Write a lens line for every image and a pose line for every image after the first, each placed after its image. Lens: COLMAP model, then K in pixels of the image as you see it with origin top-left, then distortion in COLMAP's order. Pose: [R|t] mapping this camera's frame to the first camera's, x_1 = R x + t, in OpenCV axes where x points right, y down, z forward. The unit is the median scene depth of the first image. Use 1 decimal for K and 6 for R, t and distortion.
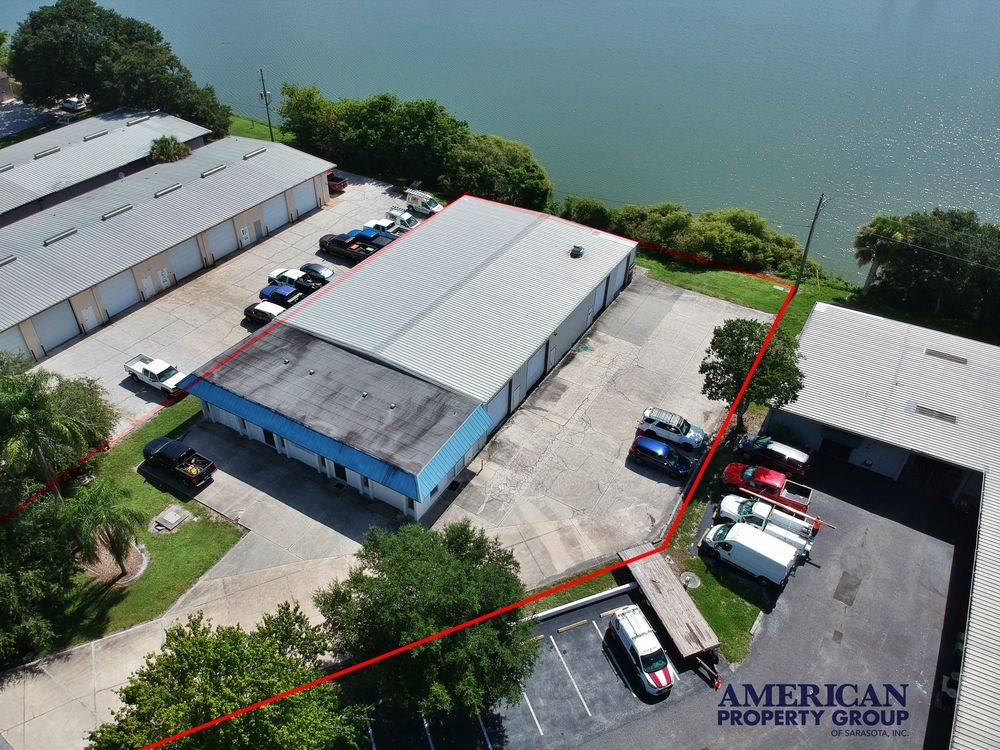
lens RADIAL K [[737.1, 0, 486.4], [0, 737.1, 376.8], [0, 0, 1]] dist [0.104825, -0.188179]
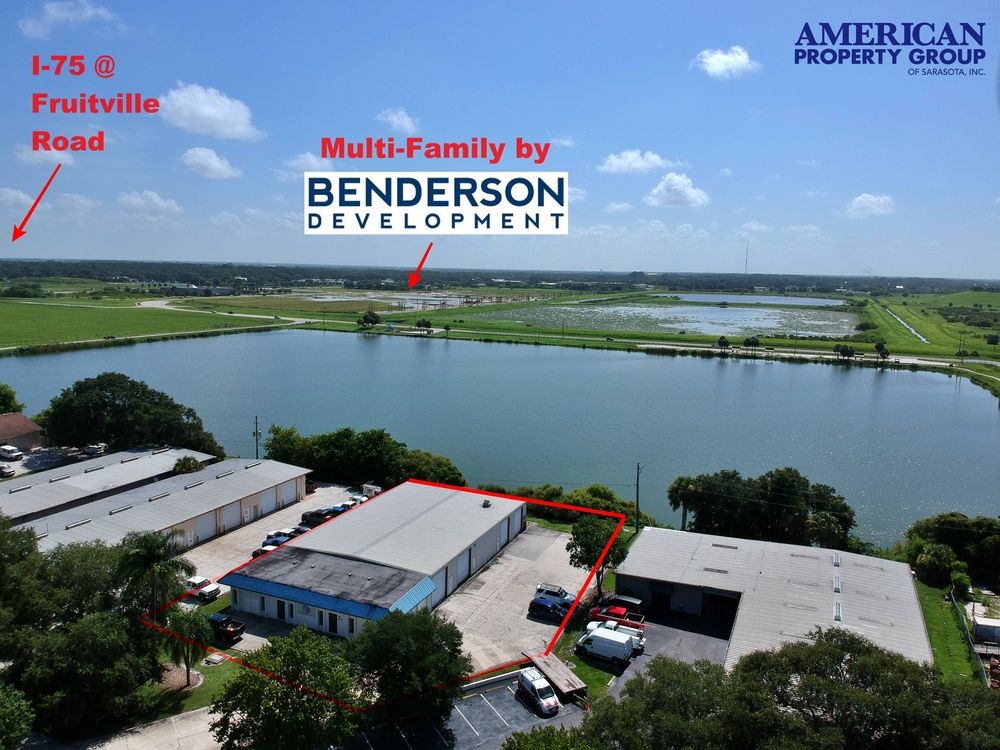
lens RADIAL K [[737.1, 0, 486.4], [0, 737.1, 376.8], [0, 0, 1]] dist [0.104825, -0.188179]
pose [[0.993388, -0.018200, 0.113351, -0.046559], [0.070937, 0.873623, -0.481405, 0.368294], [-0.090264, 0.486263, 0.869138, -0.469302]]
